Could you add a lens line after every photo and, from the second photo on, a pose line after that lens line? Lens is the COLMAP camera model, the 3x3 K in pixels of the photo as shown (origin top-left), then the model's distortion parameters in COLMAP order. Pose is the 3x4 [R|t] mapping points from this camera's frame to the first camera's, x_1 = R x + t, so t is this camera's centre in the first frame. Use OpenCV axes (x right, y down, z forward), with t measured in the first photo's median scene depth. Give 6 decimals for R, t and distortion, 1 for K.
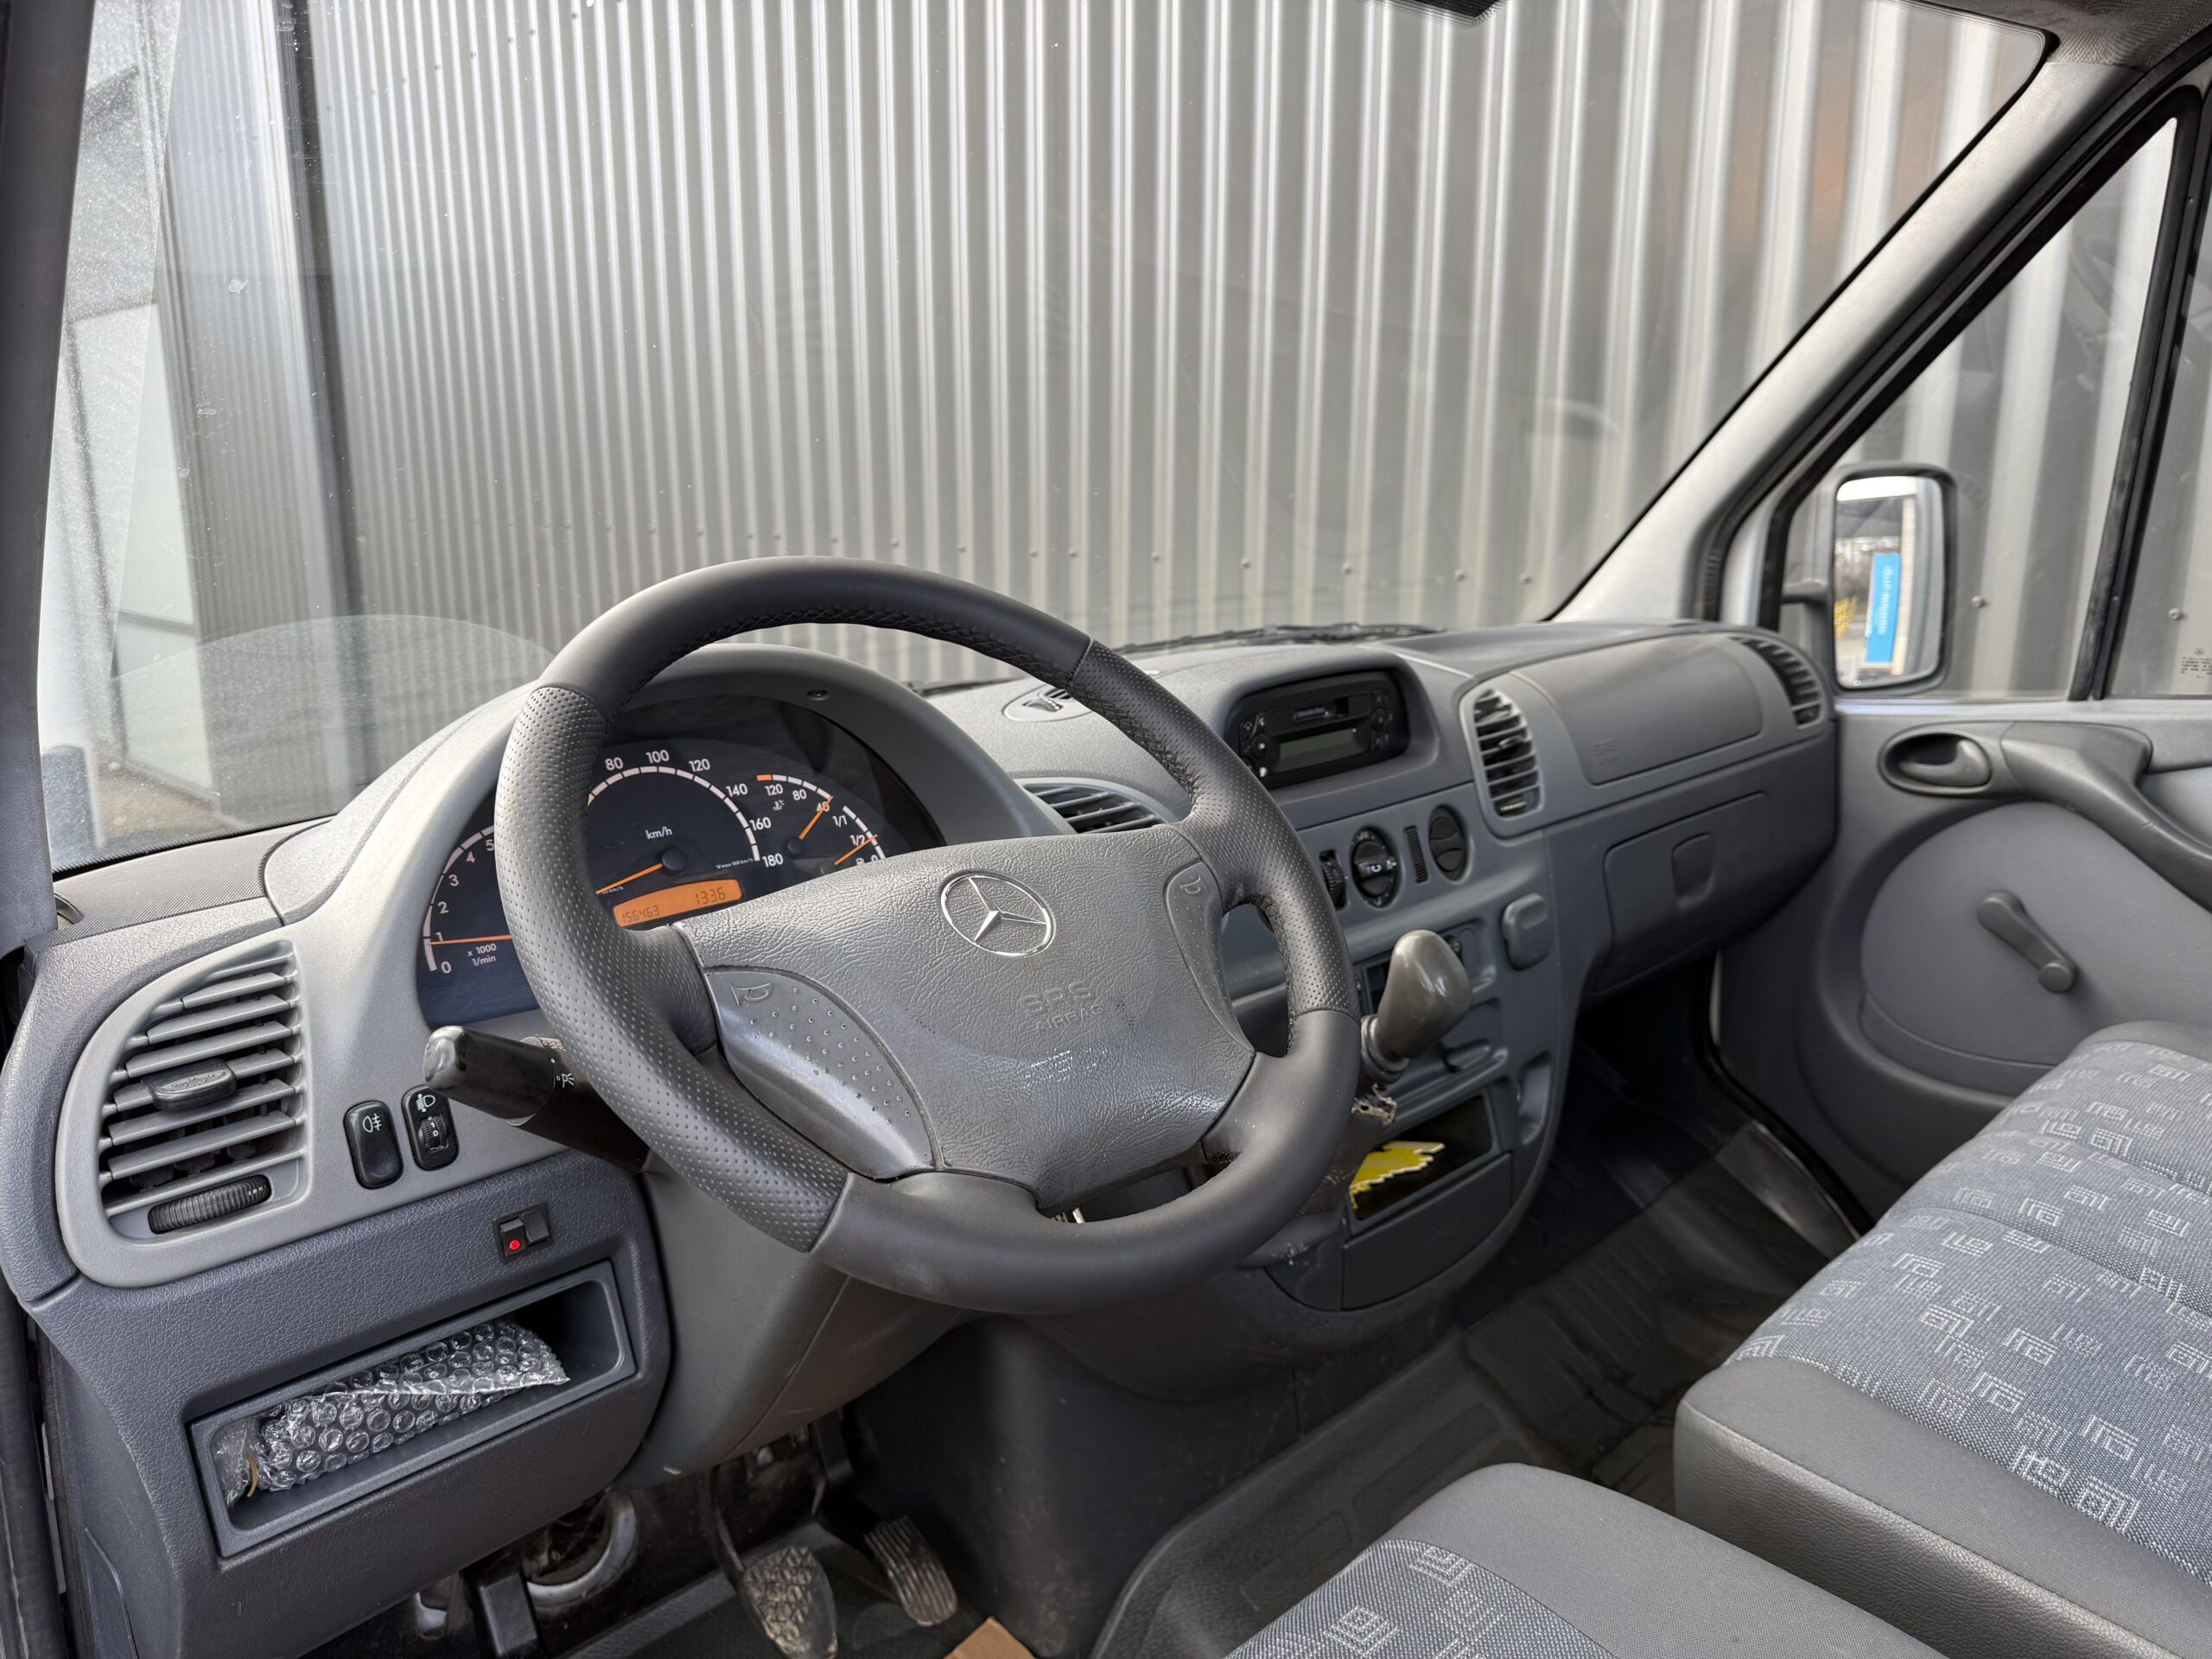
lens RADIAL K [[1695.3, 0, 1106.0], [0, 1695.3, 829.5], [0, 0, 1]] dist [-0.002013, 0.003067]
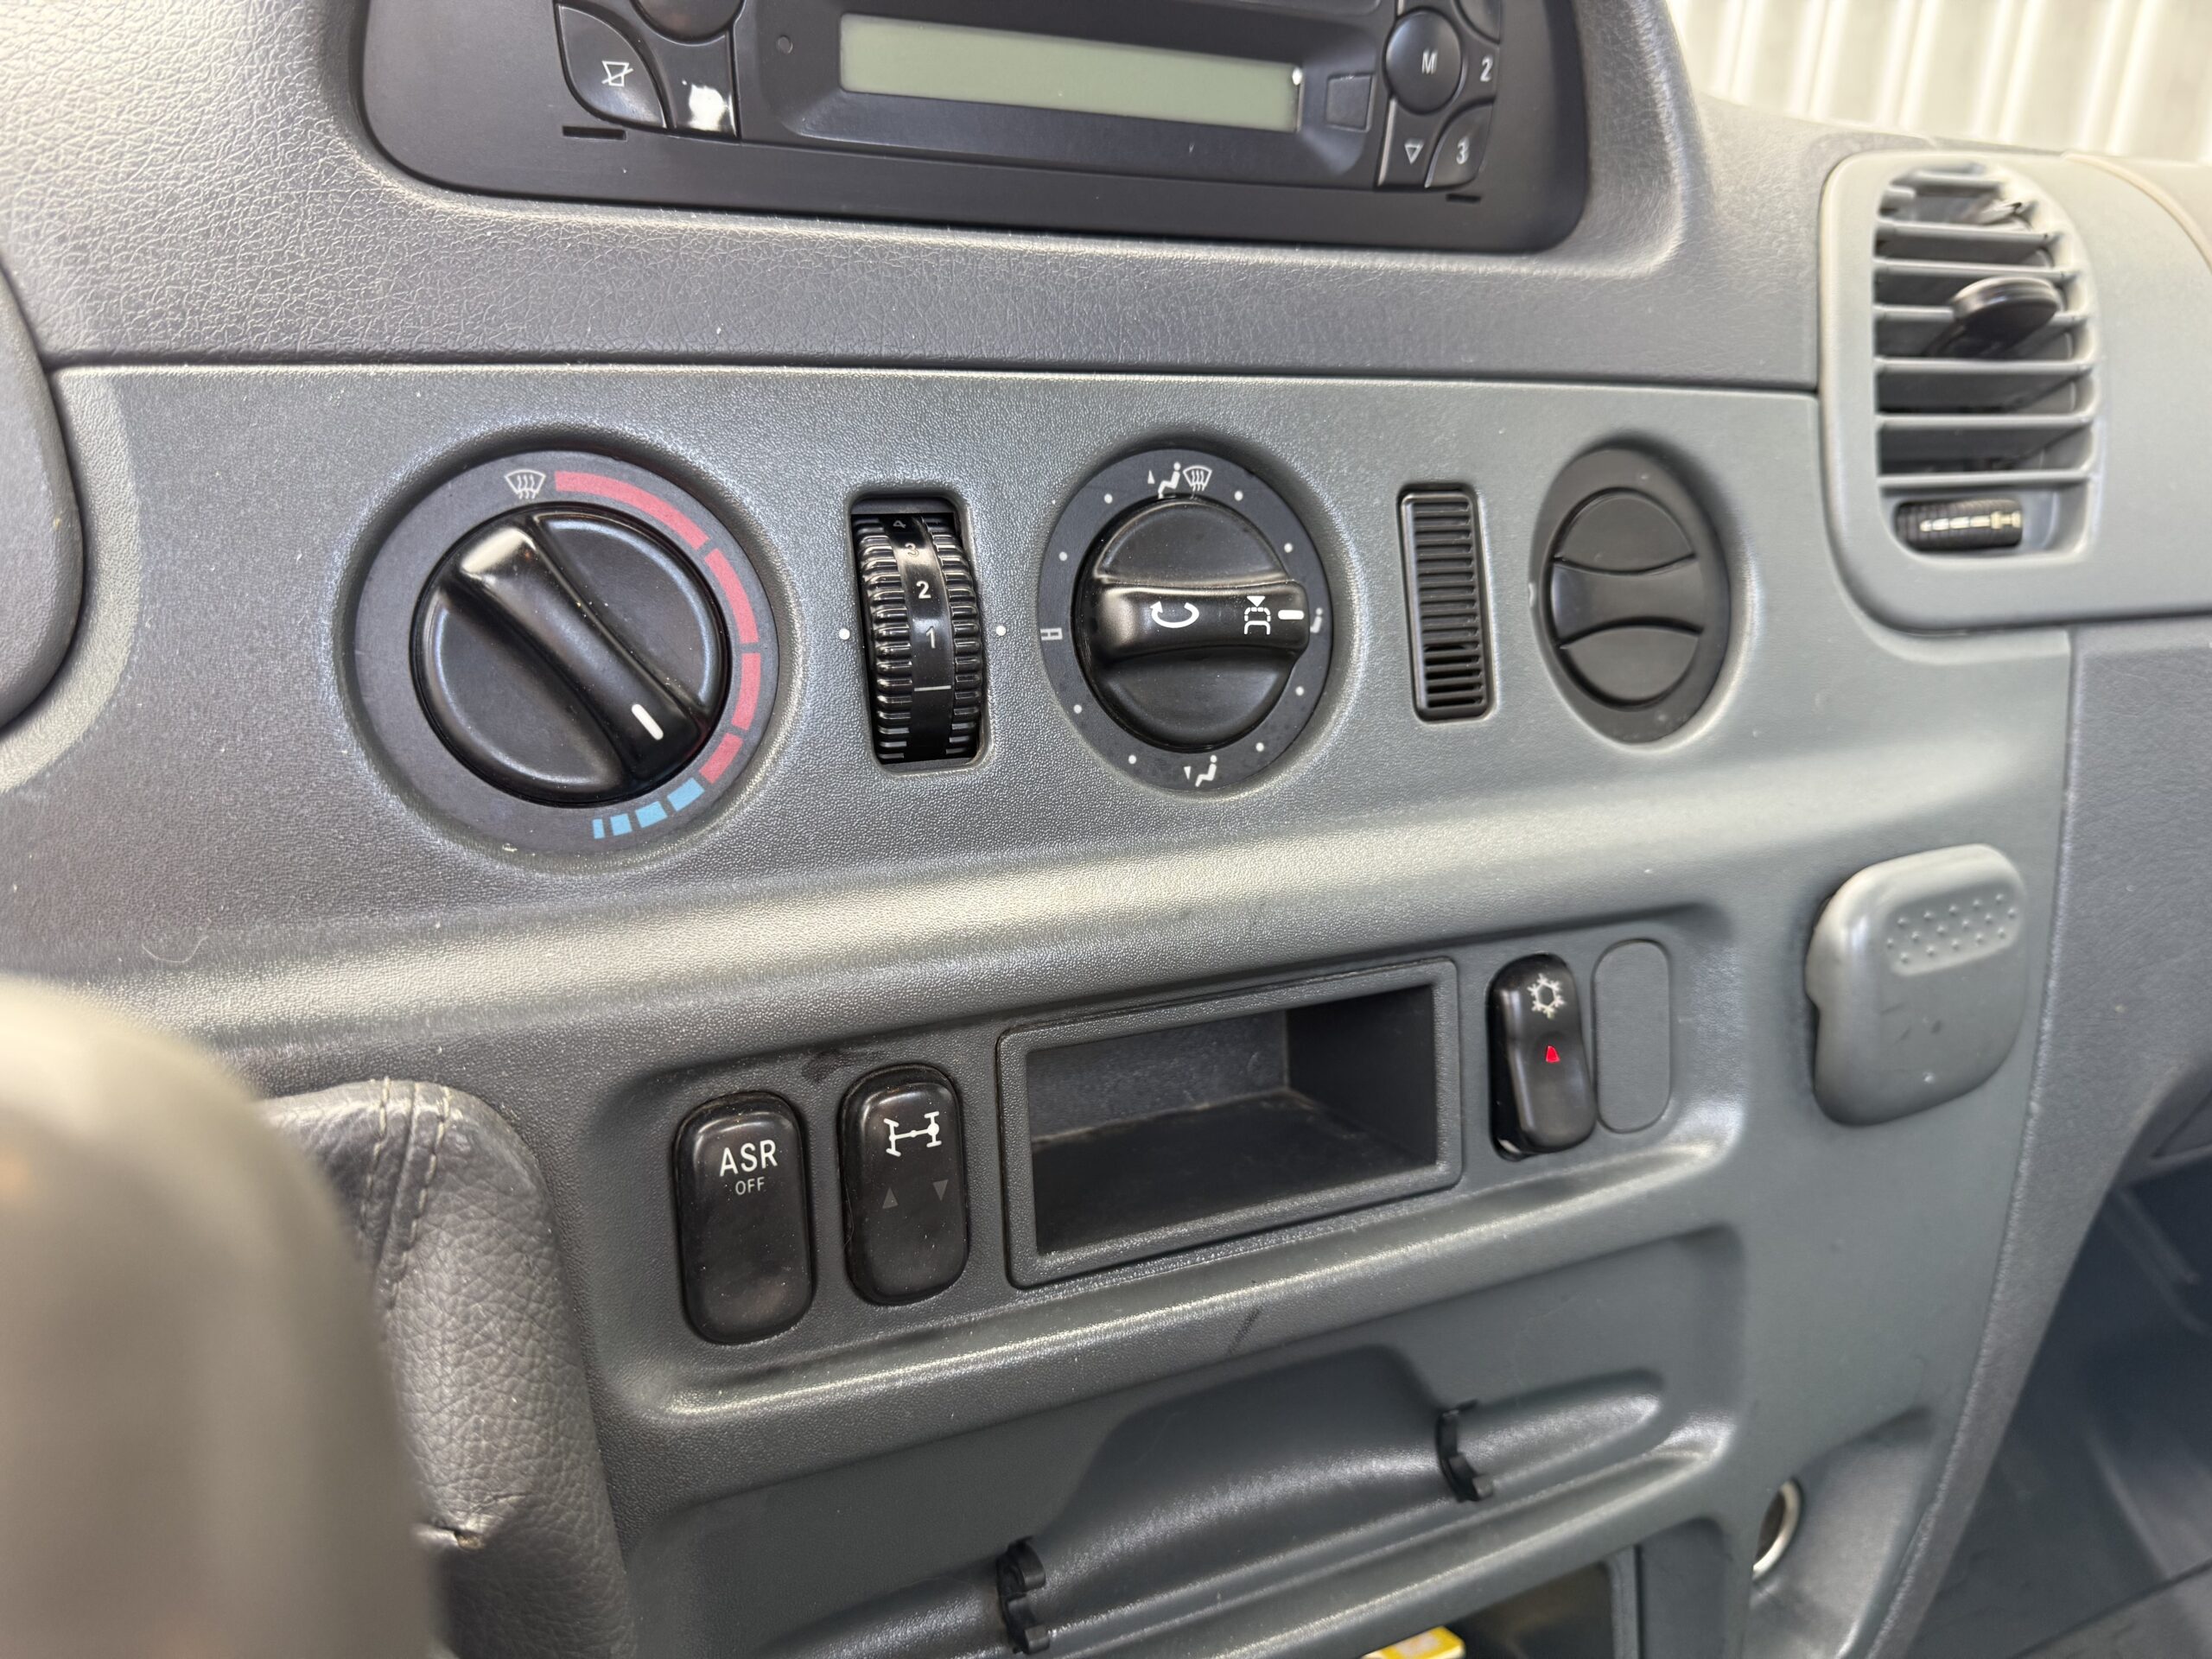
lens RADIAL K [[1695.3, 0, 1106.0], [0, 1695.3, 829.5], [0, 0, 1]] dist [-0.002013, 0.003067]
pose [[0.949627, 0.160429, -0.269205, 0.198540], [-0.134012, 0.984410, 0.113917, 0.024189], [0.283284, -0.072102, 0.956322, 0.726619]]
